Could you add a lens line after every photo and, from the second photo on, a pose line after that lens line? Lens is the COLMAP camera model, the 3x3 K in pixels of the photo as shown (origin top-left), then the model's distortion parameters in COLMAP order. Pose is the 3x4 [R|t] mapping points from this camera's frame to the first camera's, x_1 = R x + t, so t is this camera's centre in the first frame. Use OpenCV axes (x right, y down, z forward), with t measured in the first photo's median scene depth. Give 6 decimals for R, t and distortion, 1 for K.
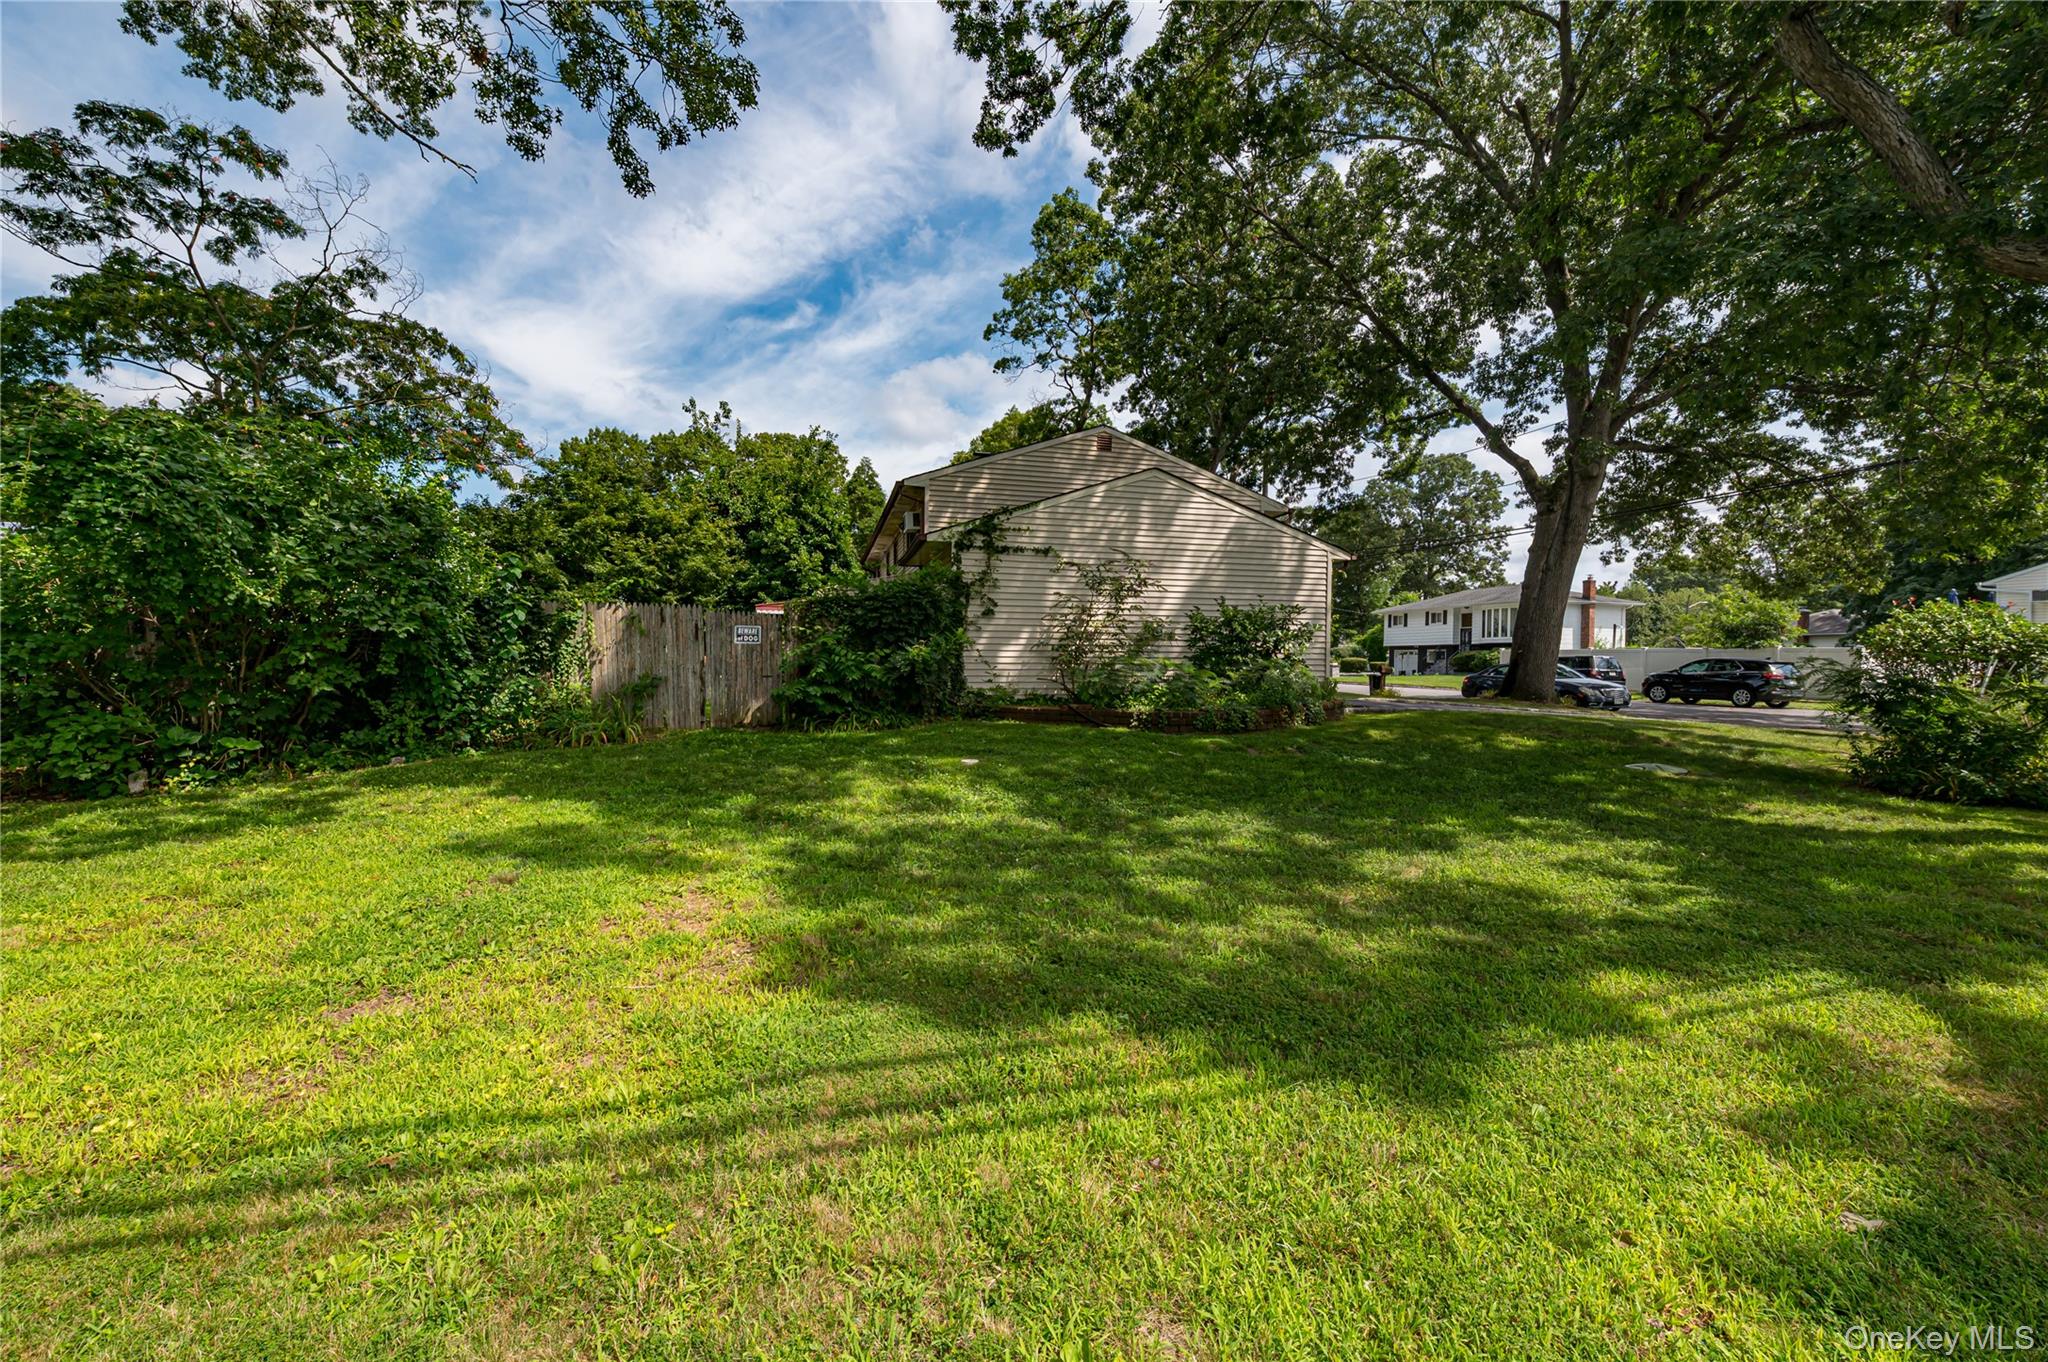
lens RADIAL K [[787.5, 0, 1020.8], [0, 787.5, 694.8], [0, 0, 1]] dist [-0.000633, -0.000632]
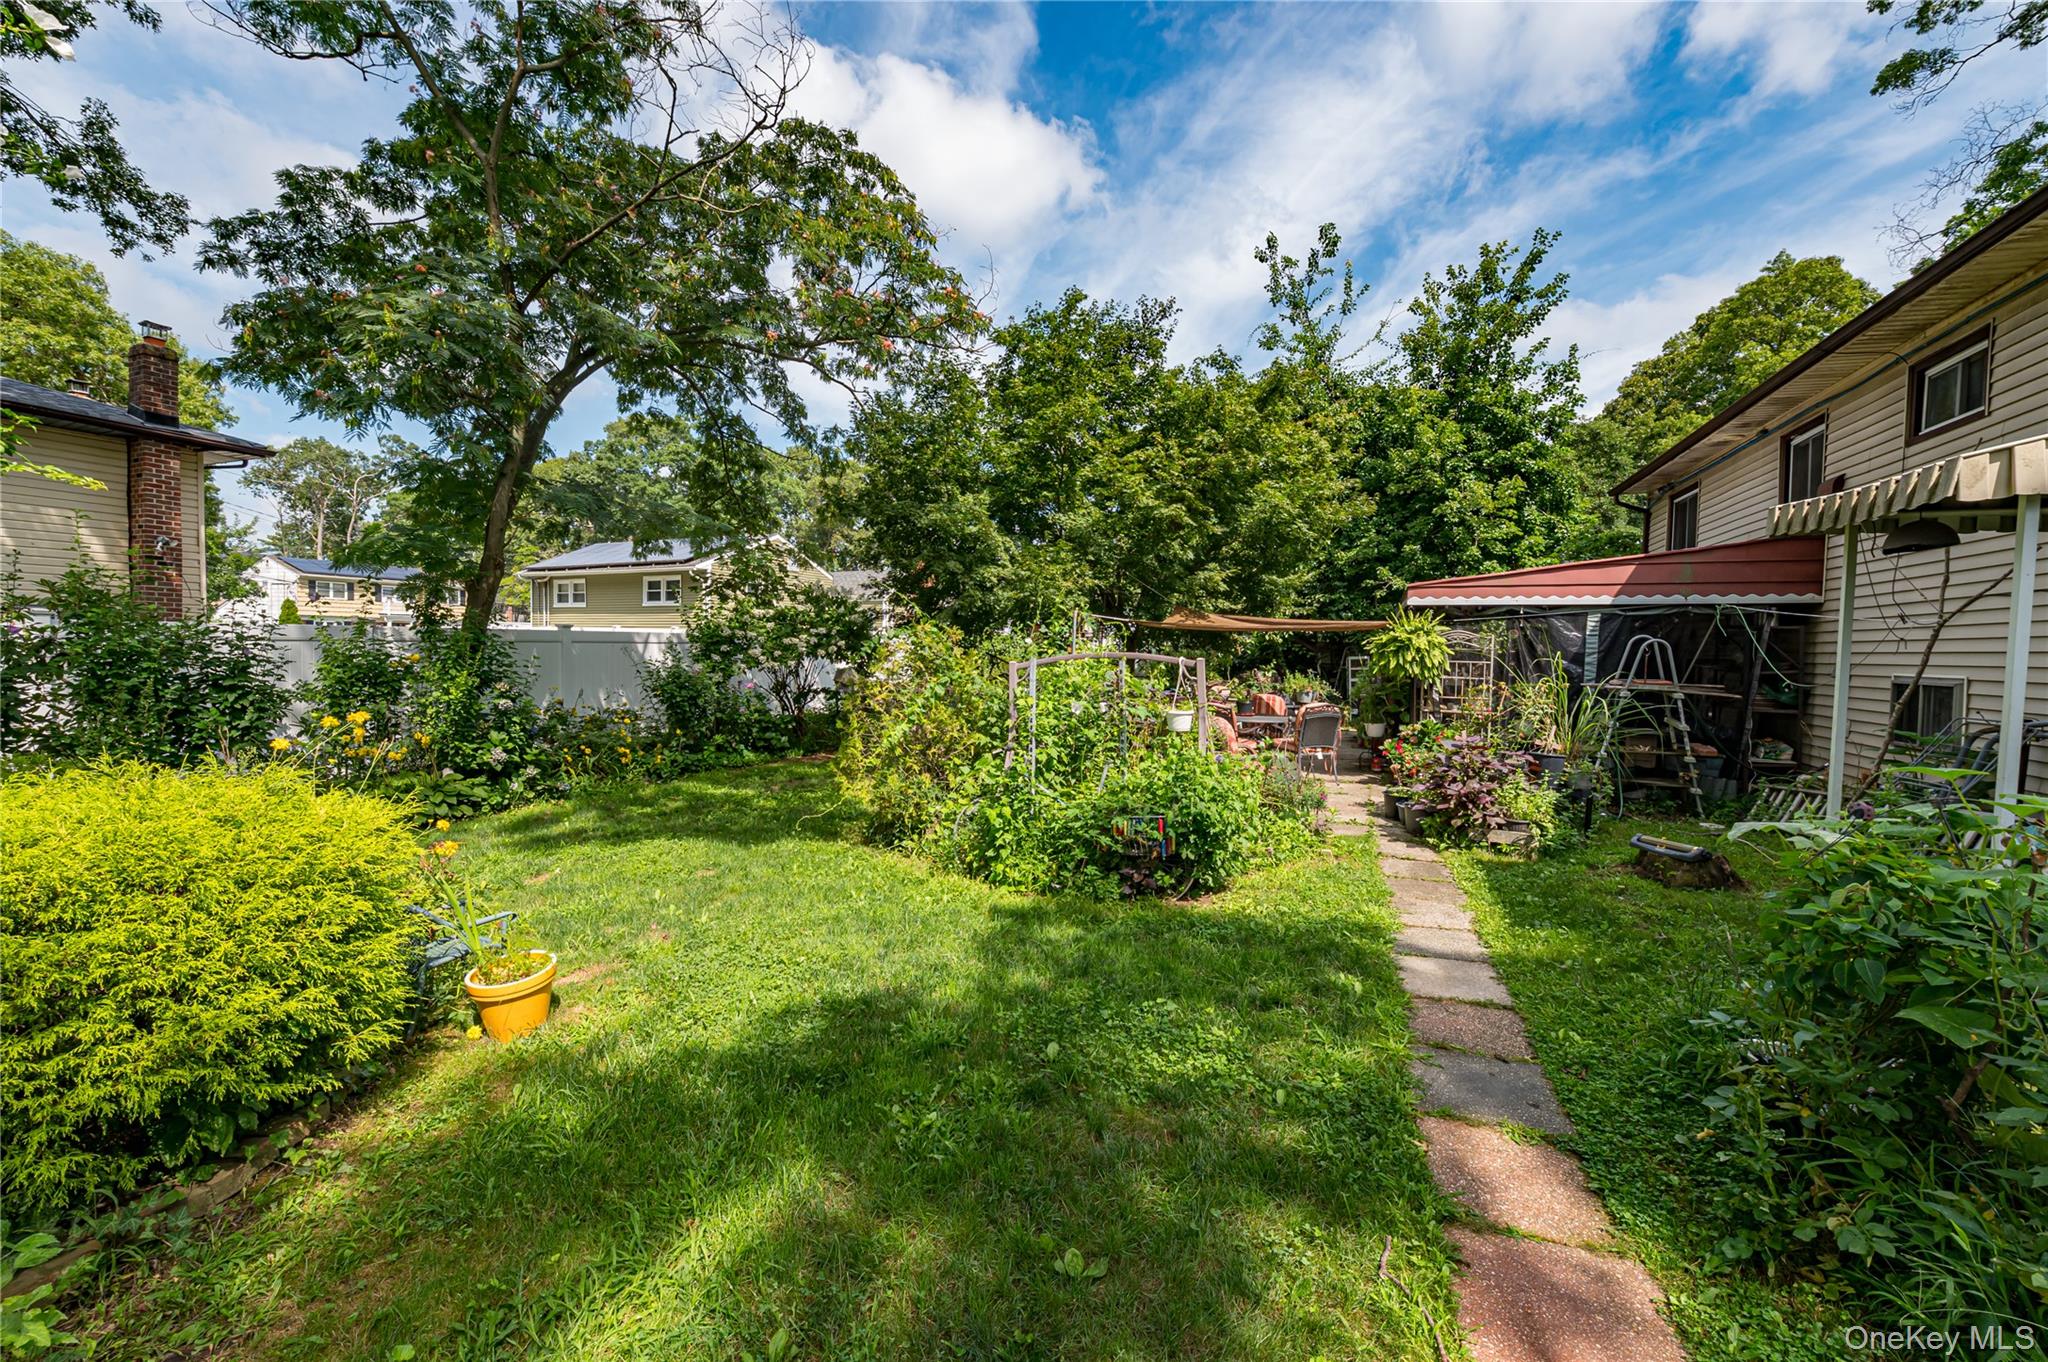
lens RADIAL K [[794.3, 0, 1024.0], [0, 794.3, 681.0], [0, 0, 1]] dist [-0.021319, -0.000434]
pose [[0.780639, 0.034930, -0.624006, -0.369048], [-0.041254, 0.999139, 0.004319, -0.090851], [0.623620, 0.022371, 0.781408, 0.871499]]
